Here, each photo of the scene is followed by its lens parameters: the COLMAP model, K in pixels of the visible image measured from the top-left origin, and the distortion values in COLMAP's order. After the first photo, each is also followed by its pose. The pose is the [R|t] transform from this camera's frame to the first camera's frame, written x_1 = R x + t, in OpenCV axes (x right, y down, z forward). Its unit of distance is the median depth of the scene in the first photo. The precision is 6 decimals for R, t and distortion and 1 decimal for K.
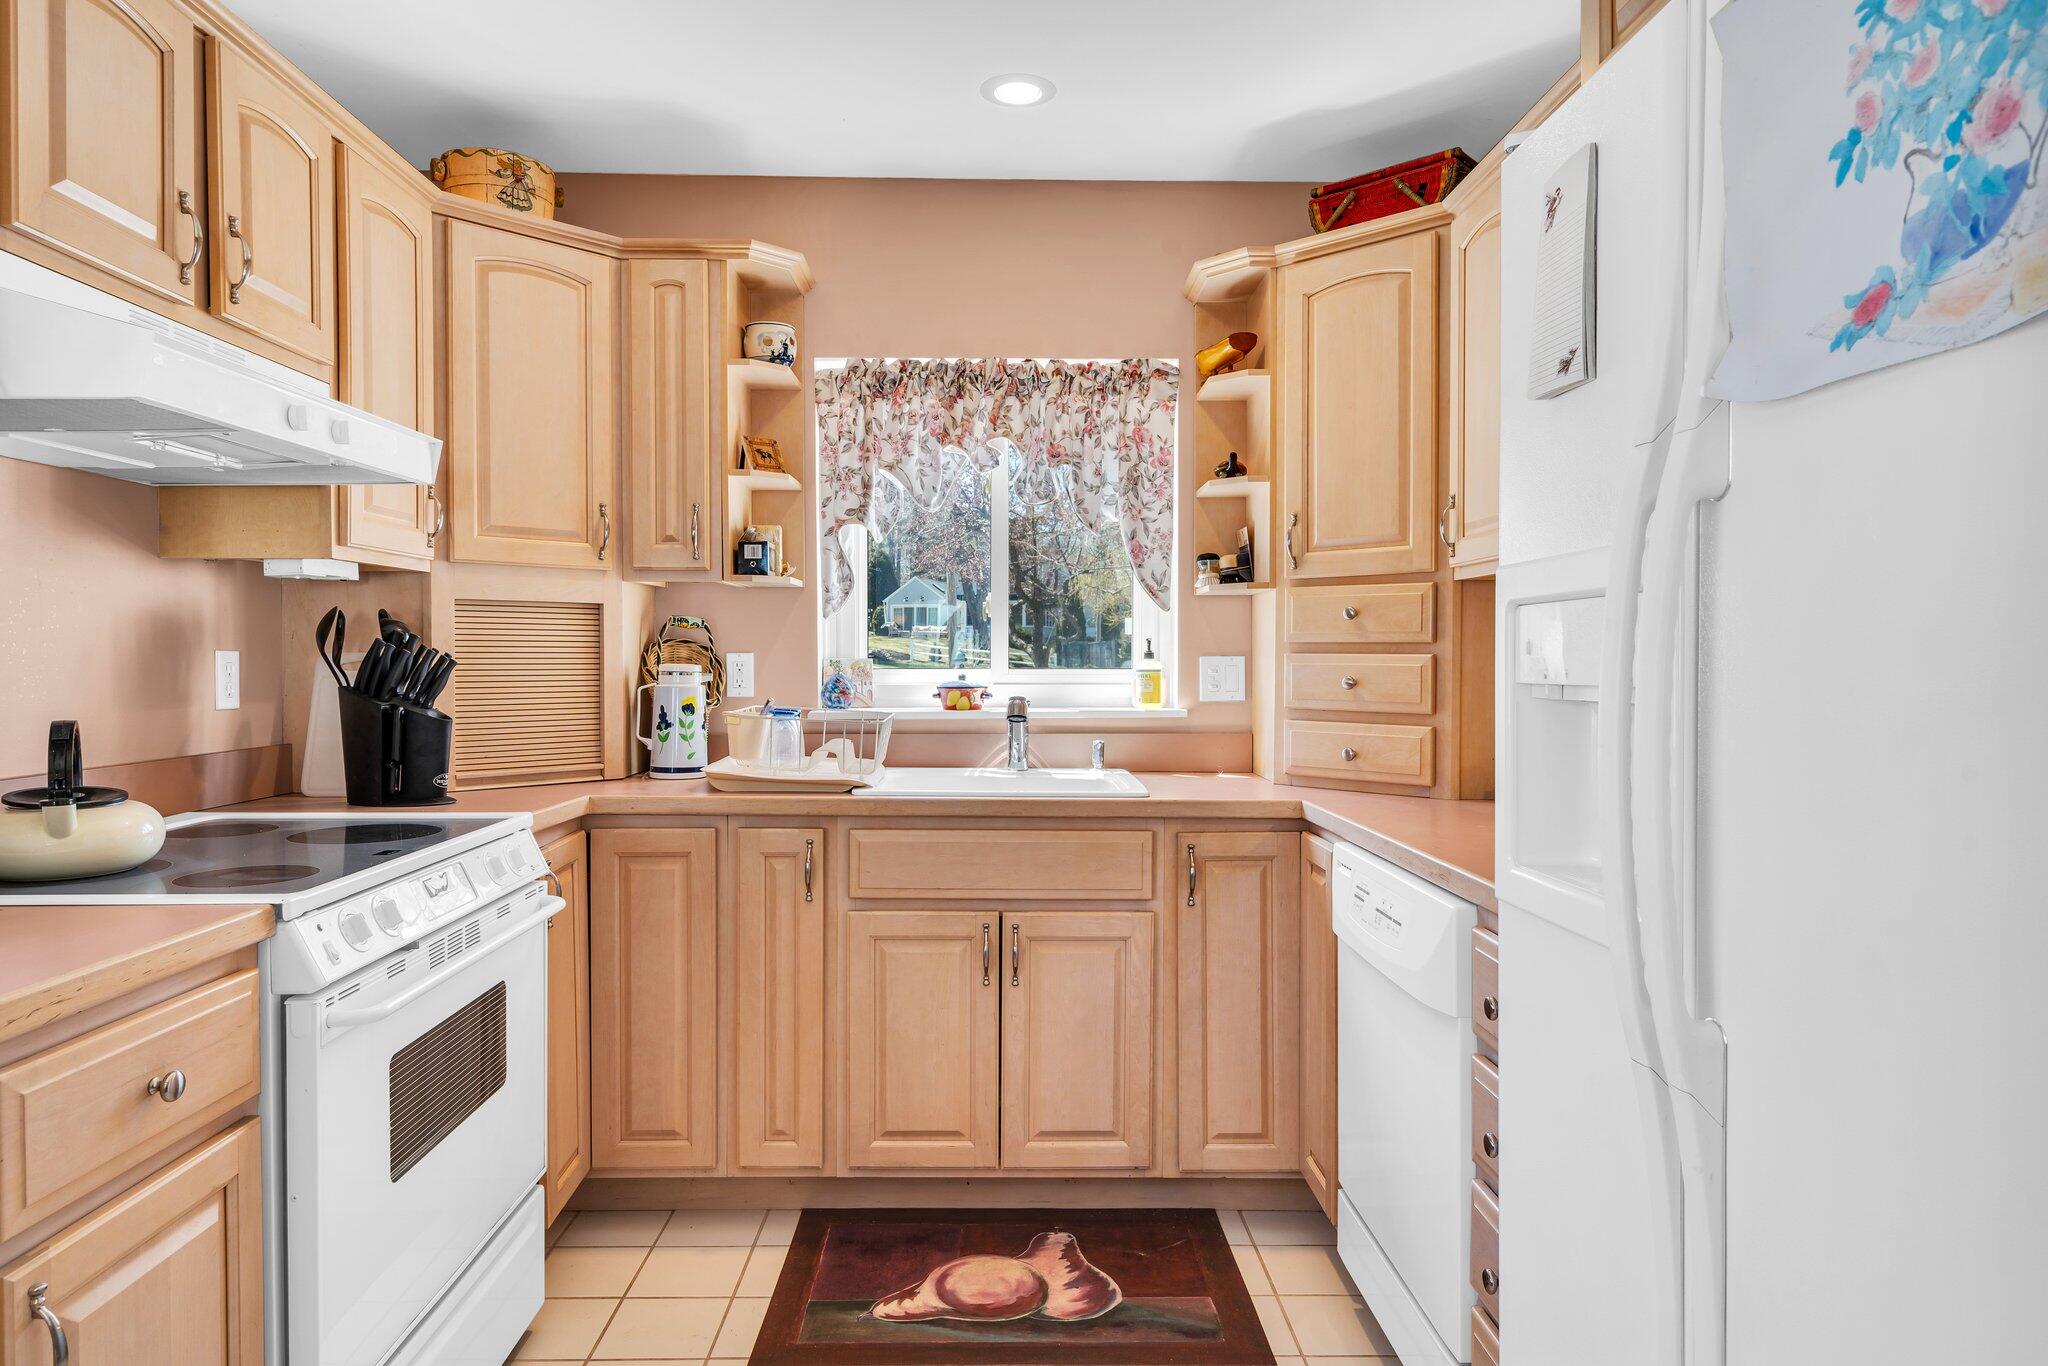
lens RADIAL K [[1256.4, 0, 1030.8], [0, 1256.4, 668.0], [0, 0, 1]] dist [0.026018, 0.001375]
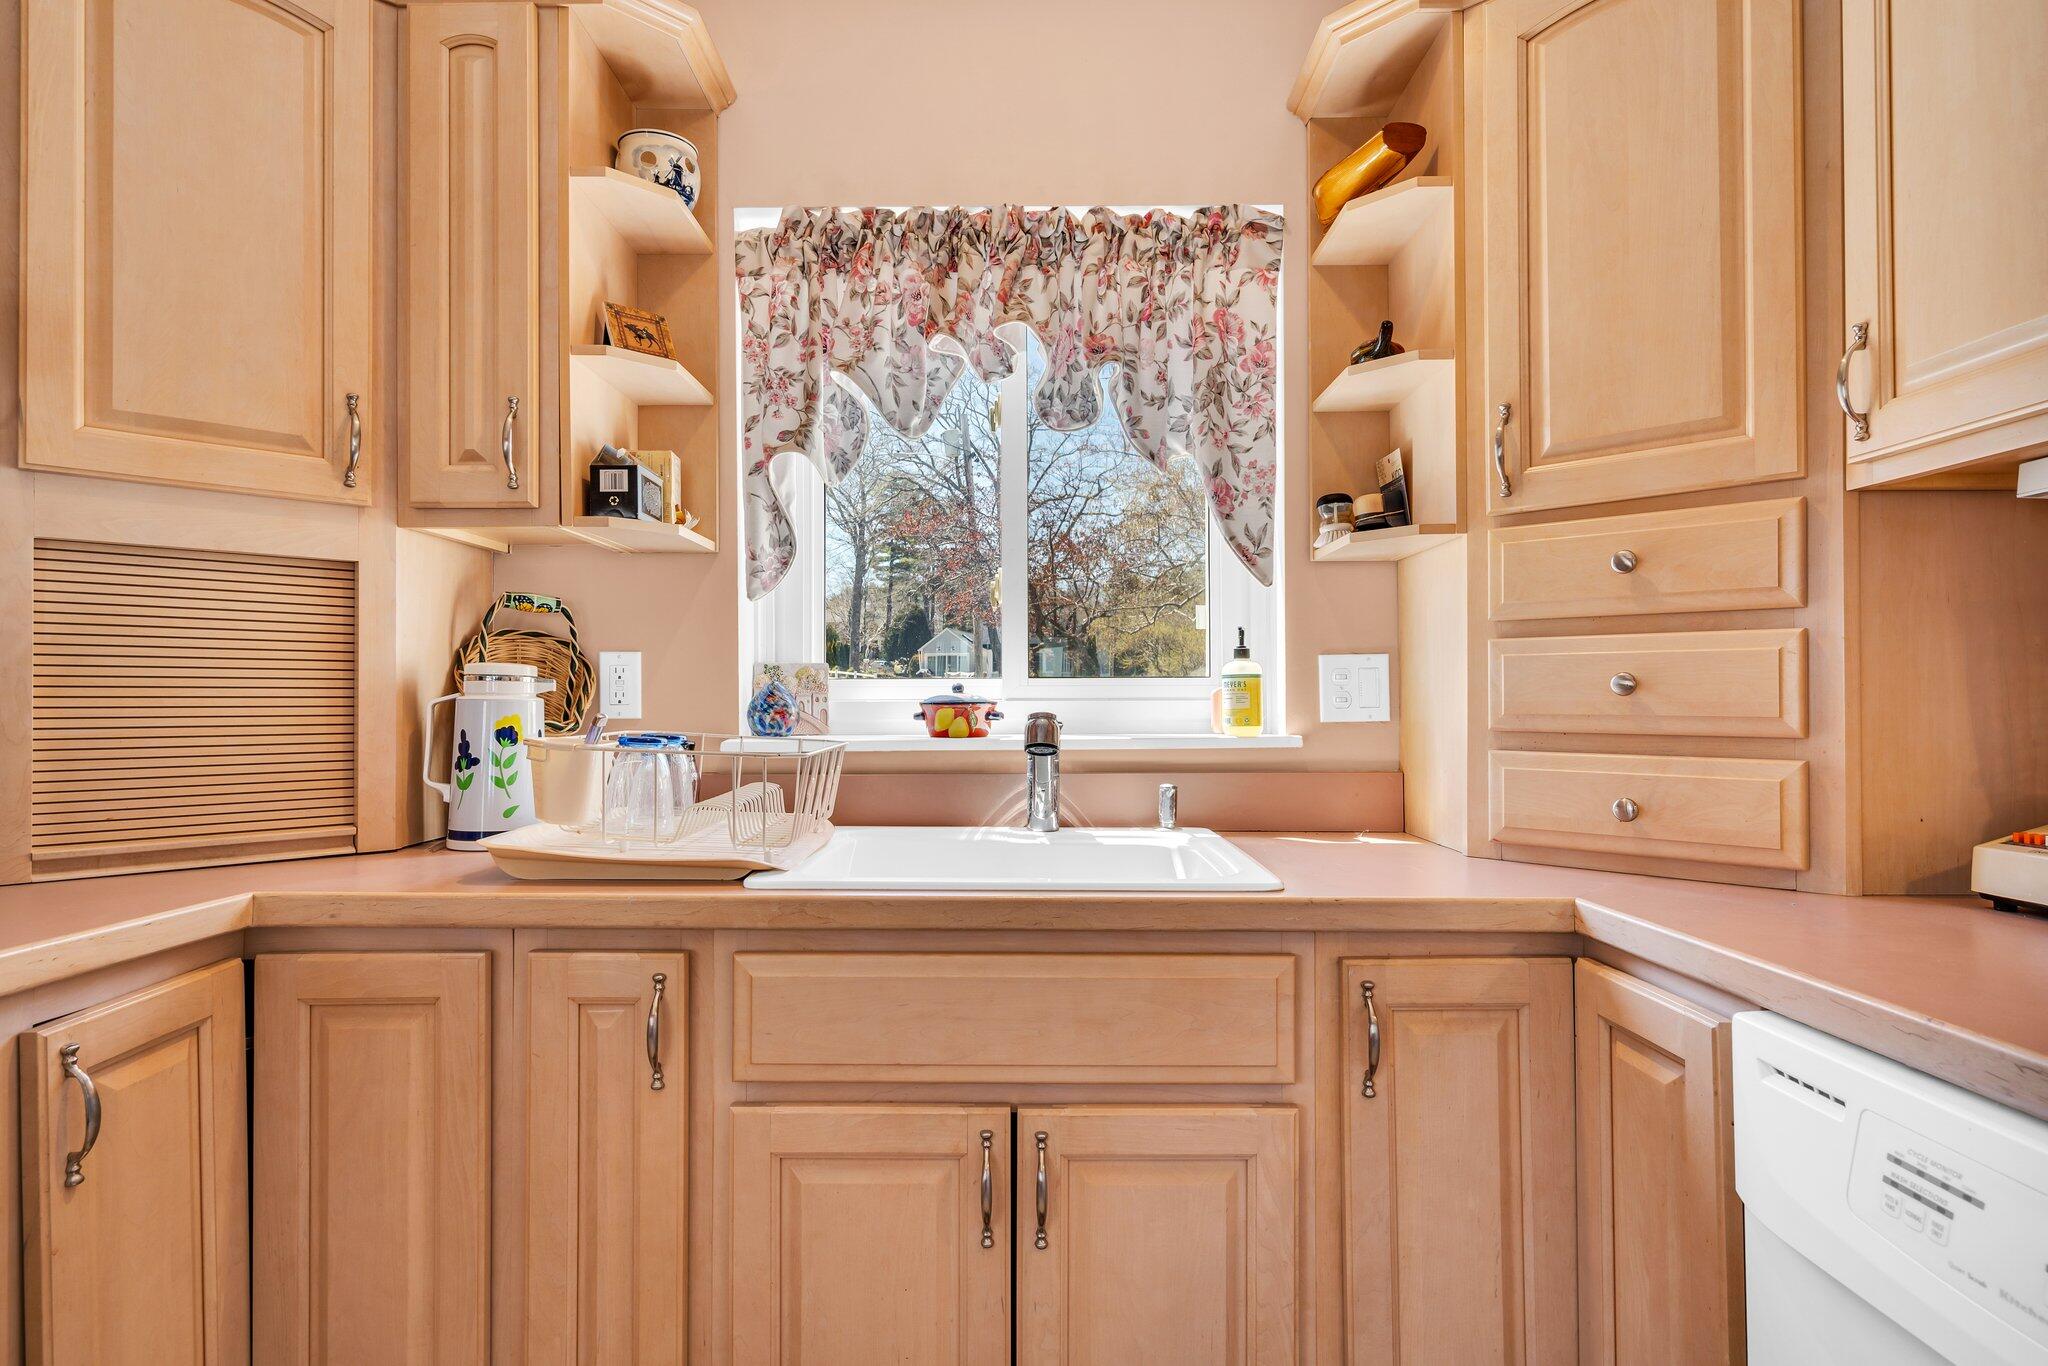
lens RADIAL K [[1097.5, 0, 1022.2], [0, 1097.5, 696.0], [0, 0, 1]] dist [0.004415, 0.000596]
pose [[0.999669, -0.004473, -0.025324, -0.006890], [0.004137, 0.999903, -0.013295, 0.021507], [0.025381, 0.013185, 0.999591, 0.471660]]
